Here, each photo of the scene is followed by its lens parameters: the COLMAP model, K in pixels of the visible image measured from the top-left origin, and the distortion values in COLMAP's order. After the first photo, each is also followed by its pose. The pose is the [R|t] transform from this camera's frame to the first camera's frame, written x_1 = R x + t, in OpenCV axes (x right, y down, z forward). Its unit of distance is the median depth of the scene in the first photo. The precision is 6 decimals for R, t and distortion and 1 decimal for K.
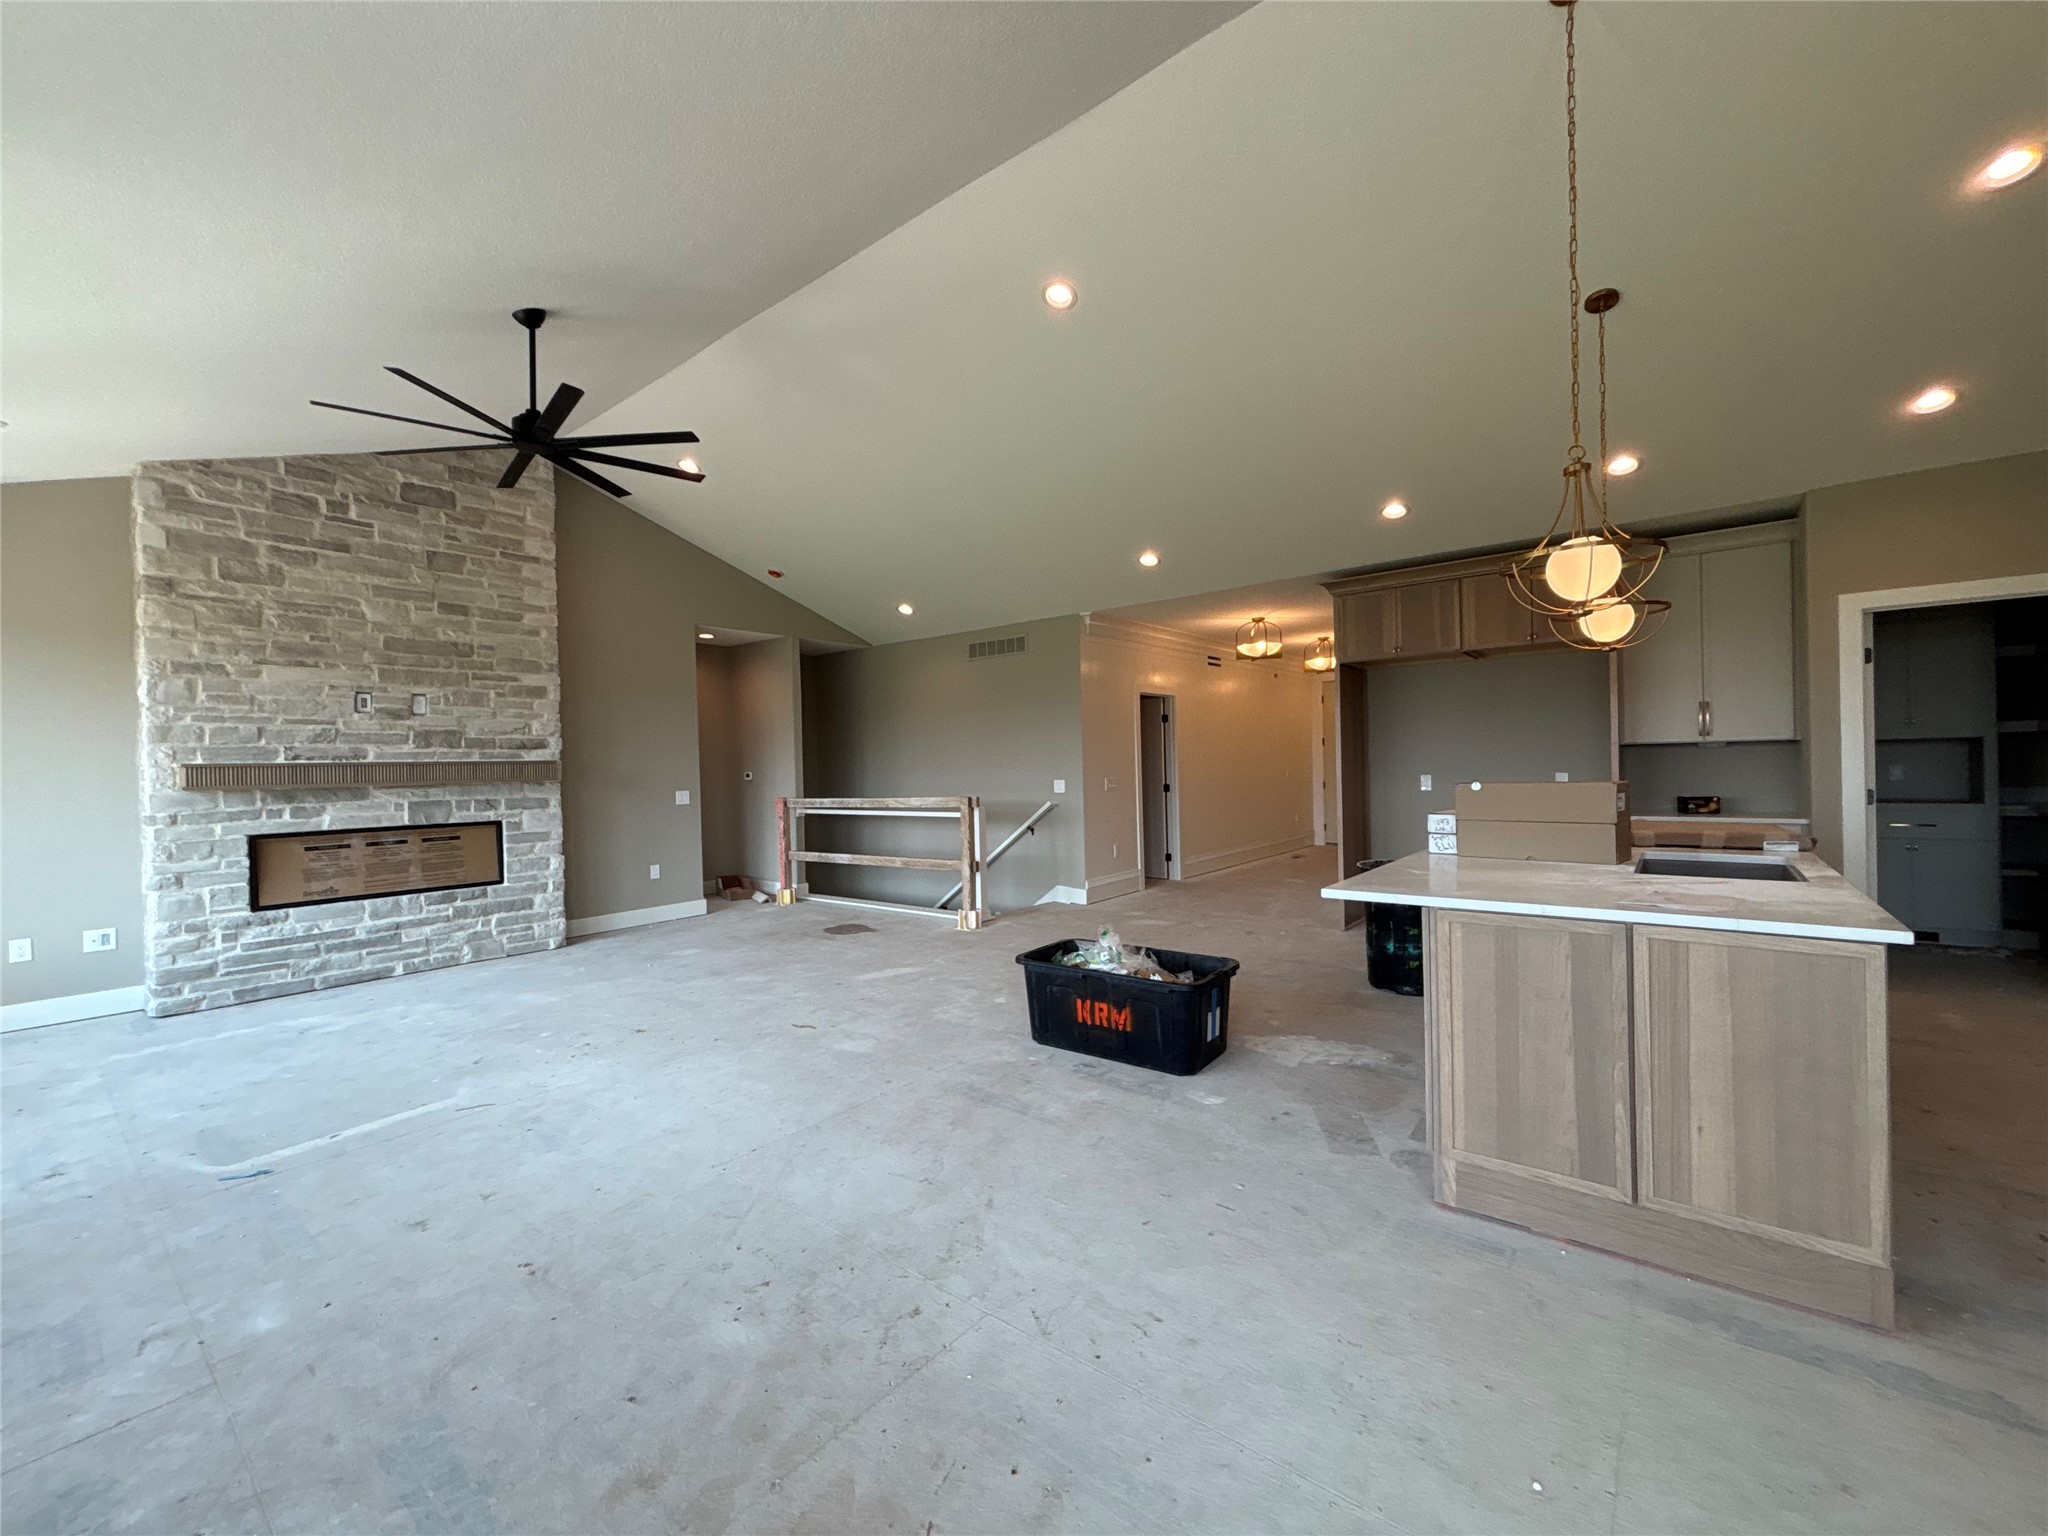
lens RADIAL K [[824.9, 0, 1019.6], [0, 824.9, 771.7], [0, 0, 1]] dist [-0.007072, 0.003459]
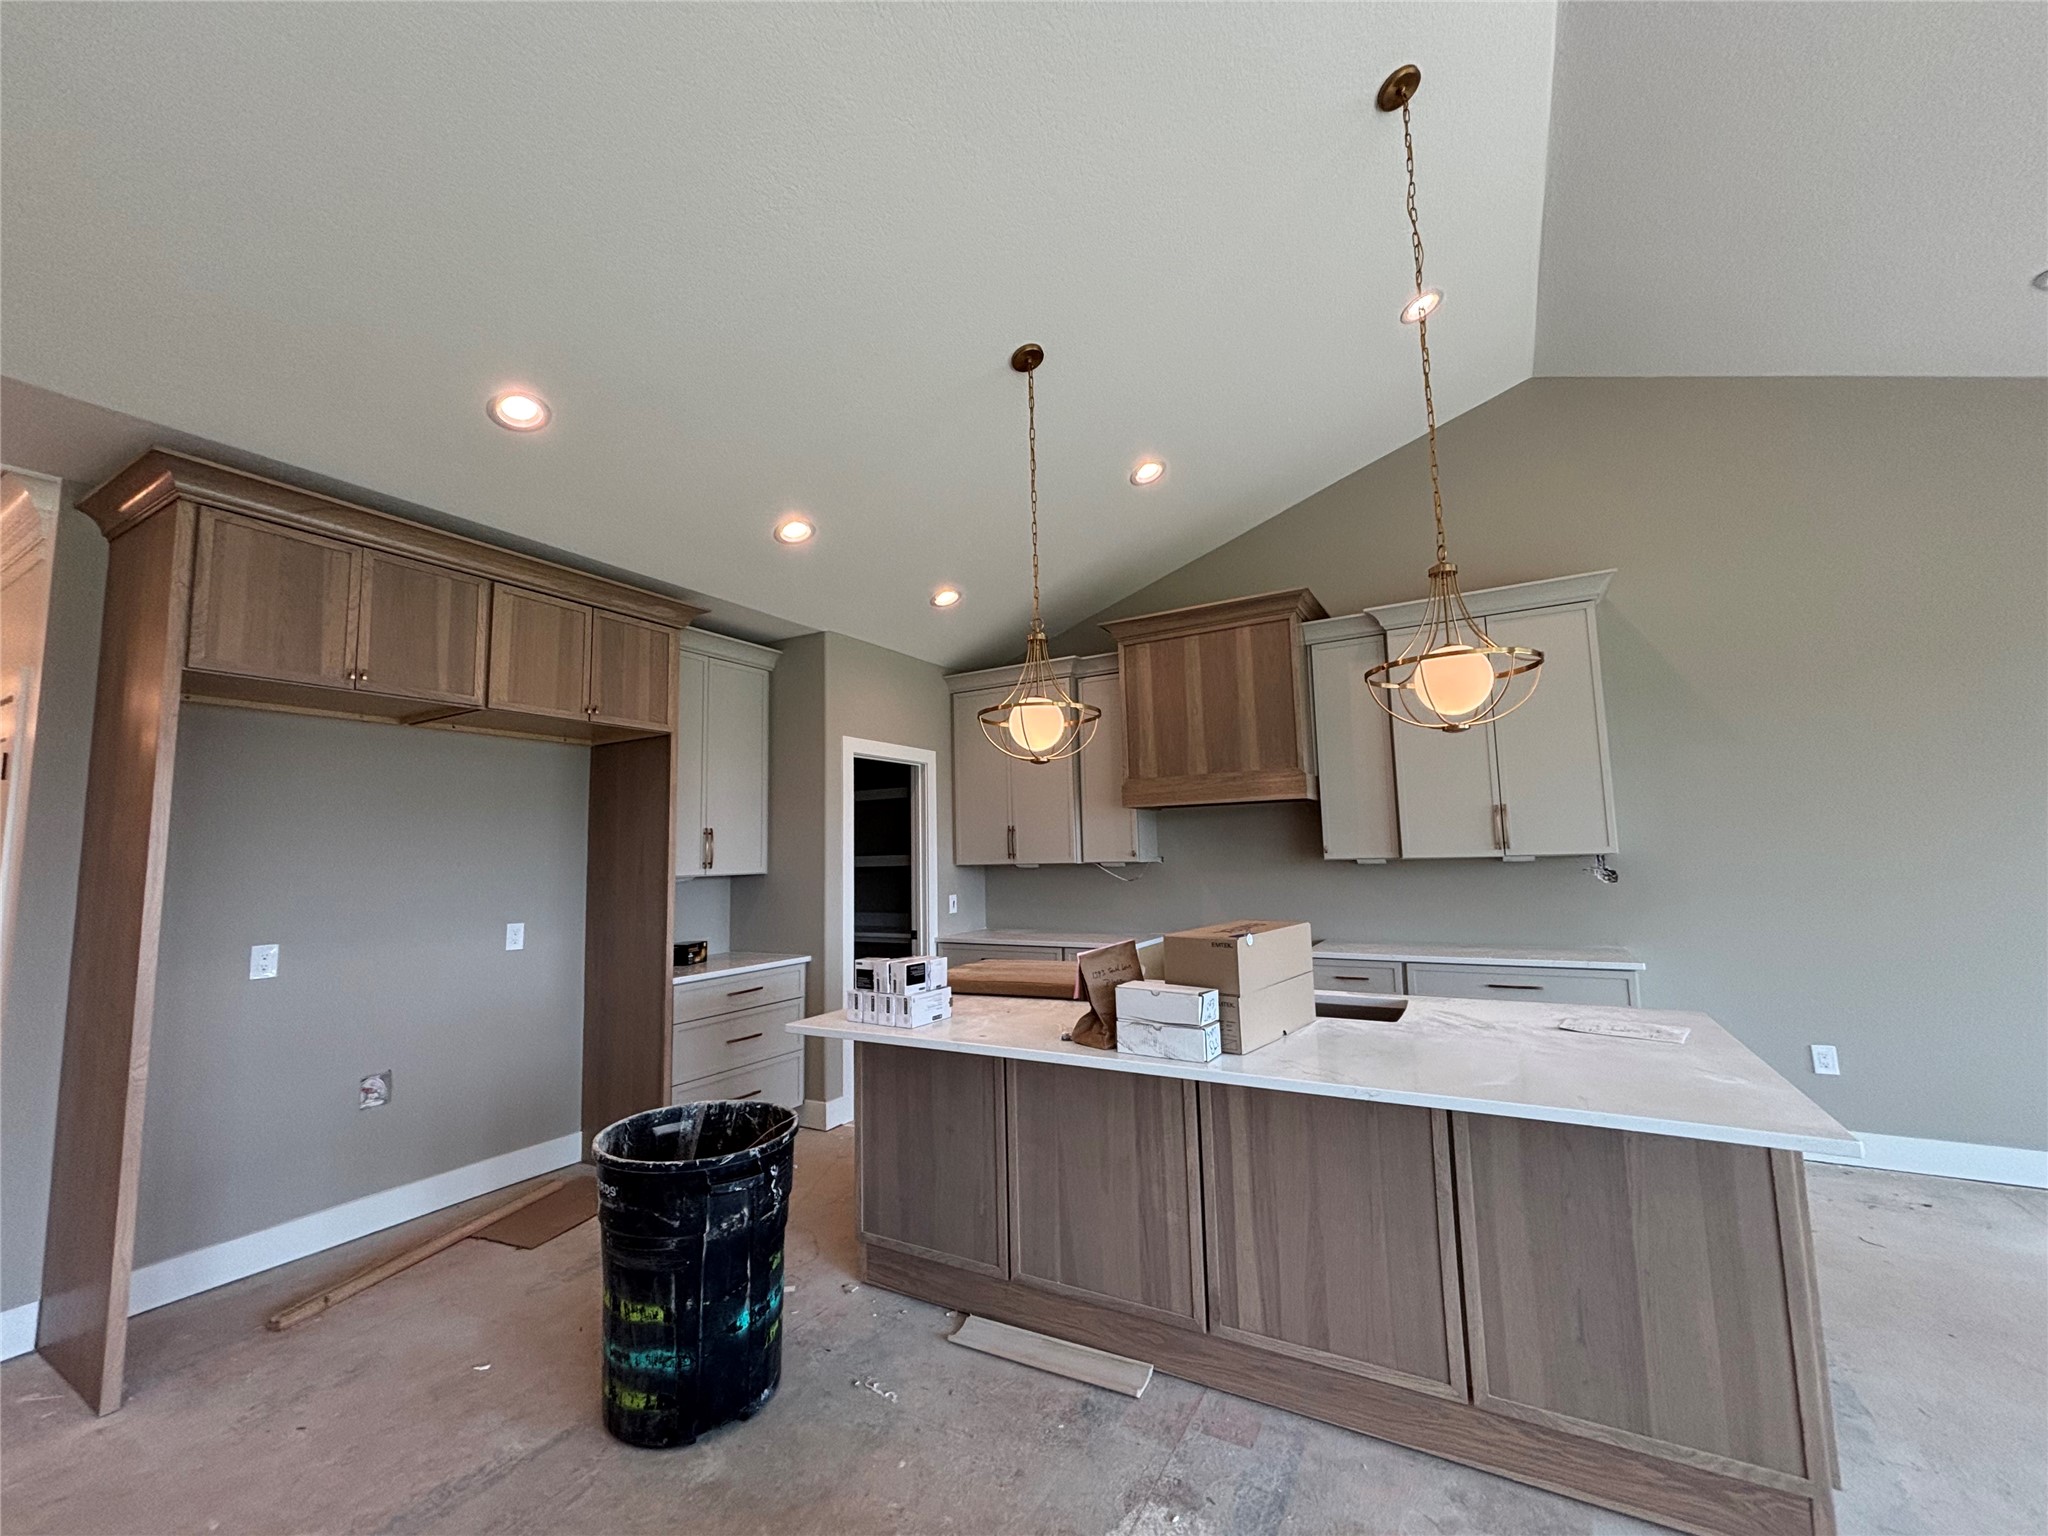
lens RADIAL K [[824.9, 0, 1019.6], [0, 824.9, 771.7], [0, 0, 1]] dist [-0.007072, 0.003459]
pose [[-0.153960, 0.127762, 0.979782, -0.043469], [0.034331, 0.991698, -0.123921, -0.020251], [-0.987480, 0.014558, -0.157068, 0.619083]]
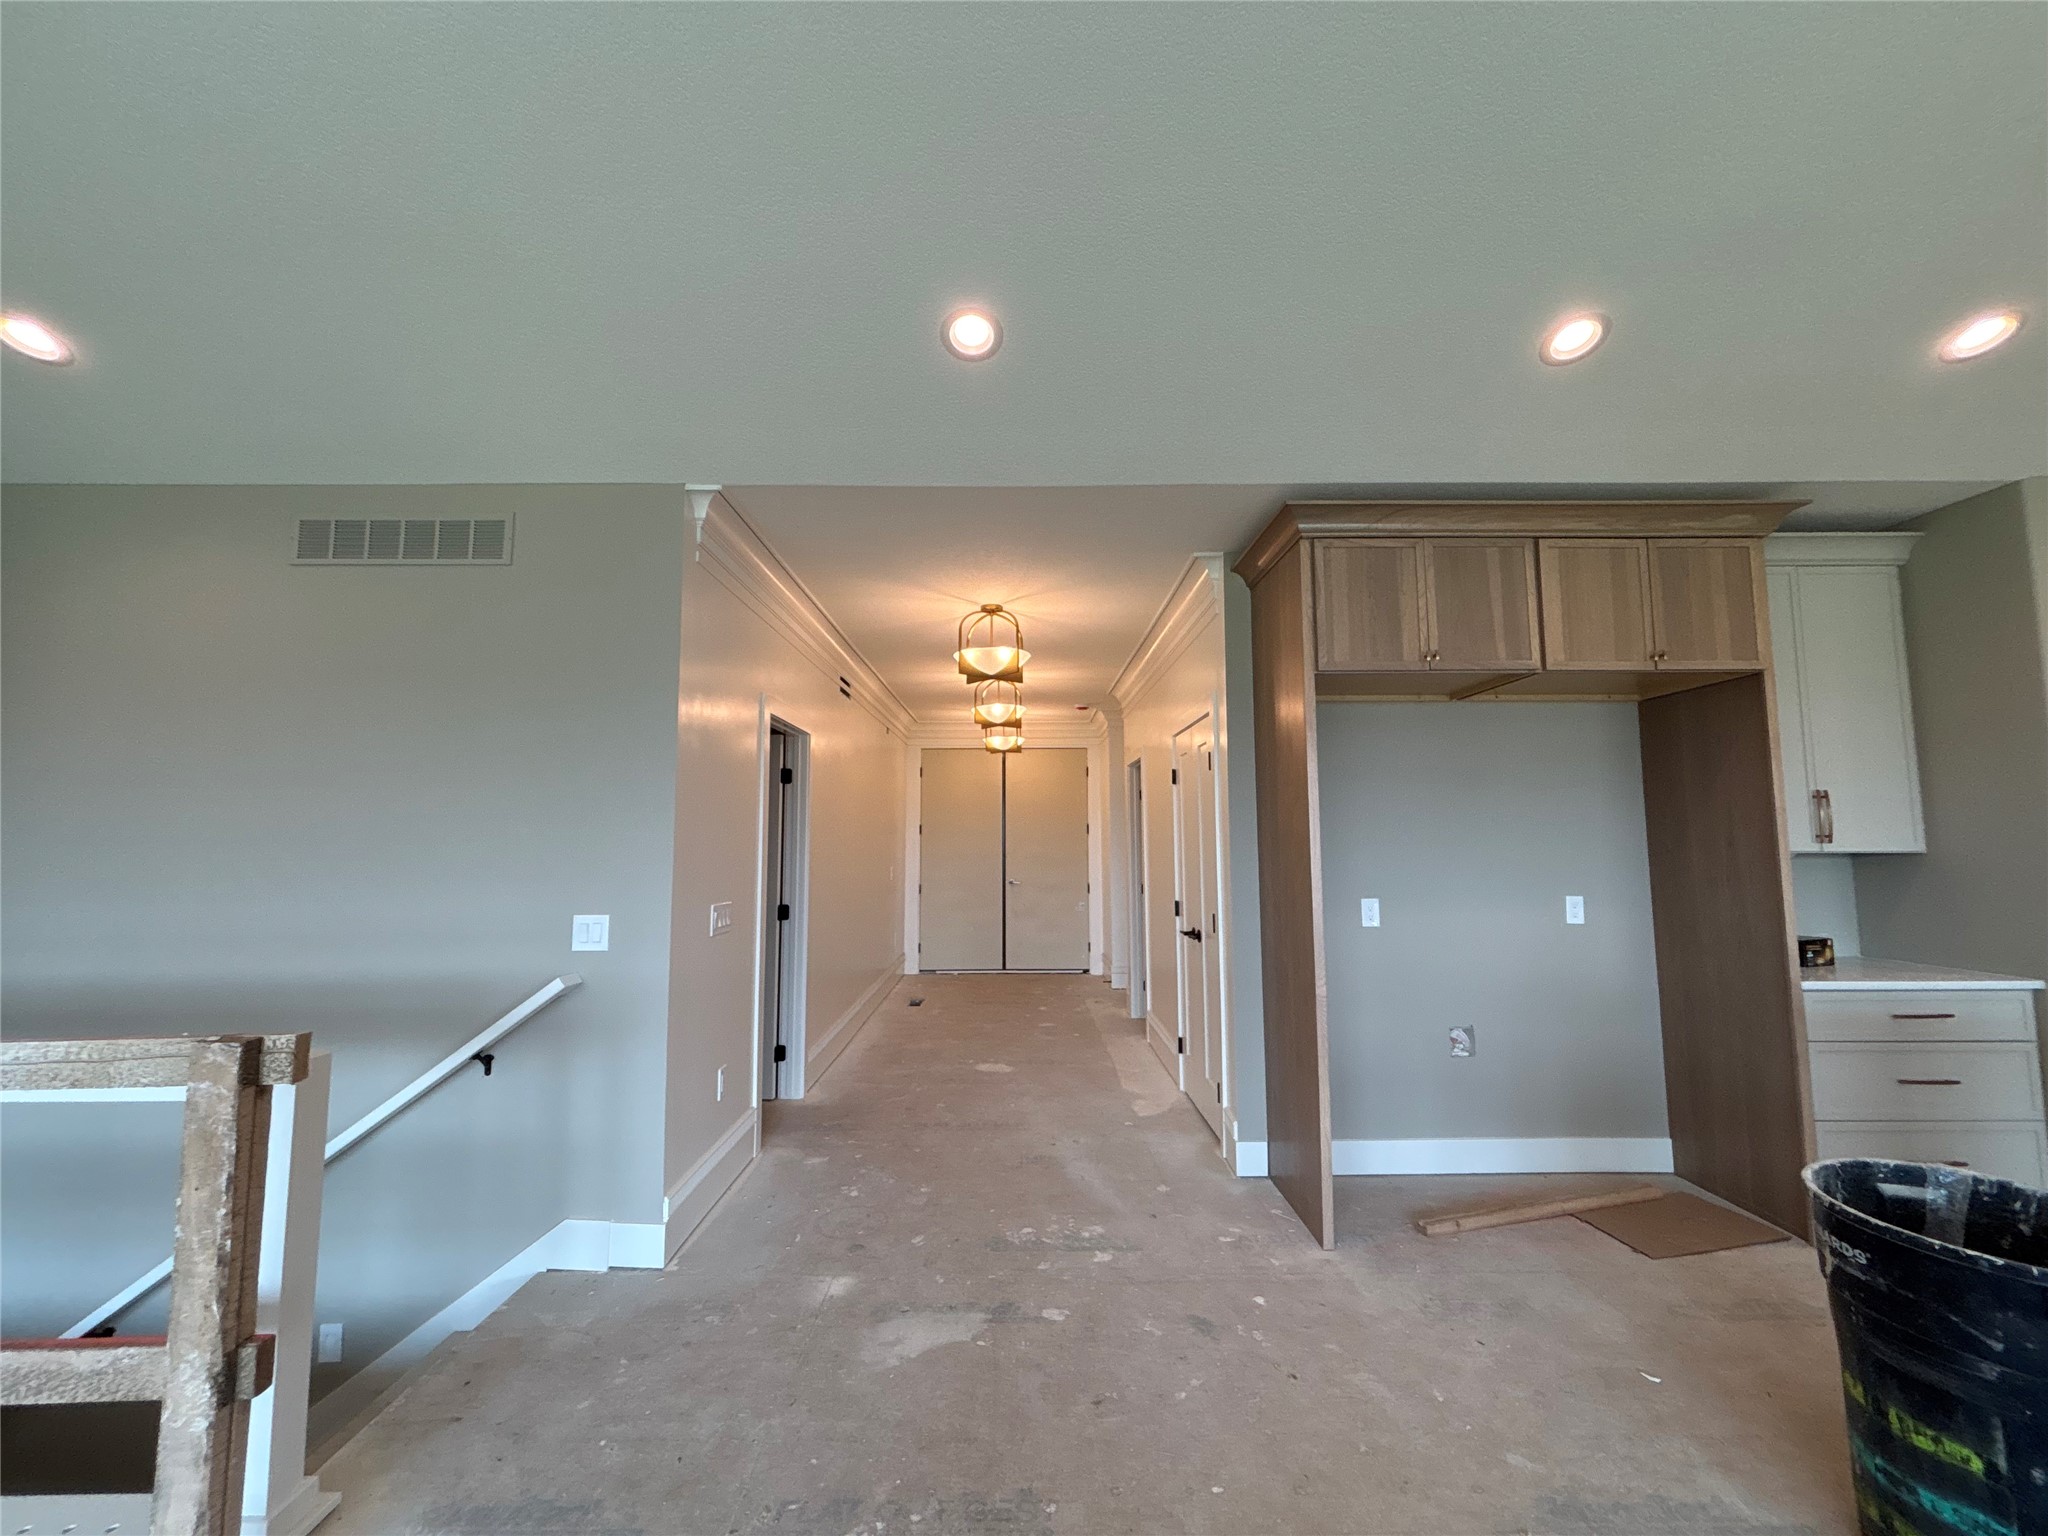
lens RADIAL K [[824.9, 0, 1019.6], [0, 824.9, 771.7], [0, 0, 1]] dist [-0.007072, 0.003459]
pose [[0.775484, 0.075549, 0.626830, -0.043763], [-0.010200, 0.994185, -0.107206, -0.018187], [-0.631284, 0.076743, 0.771745, 0.681946]]
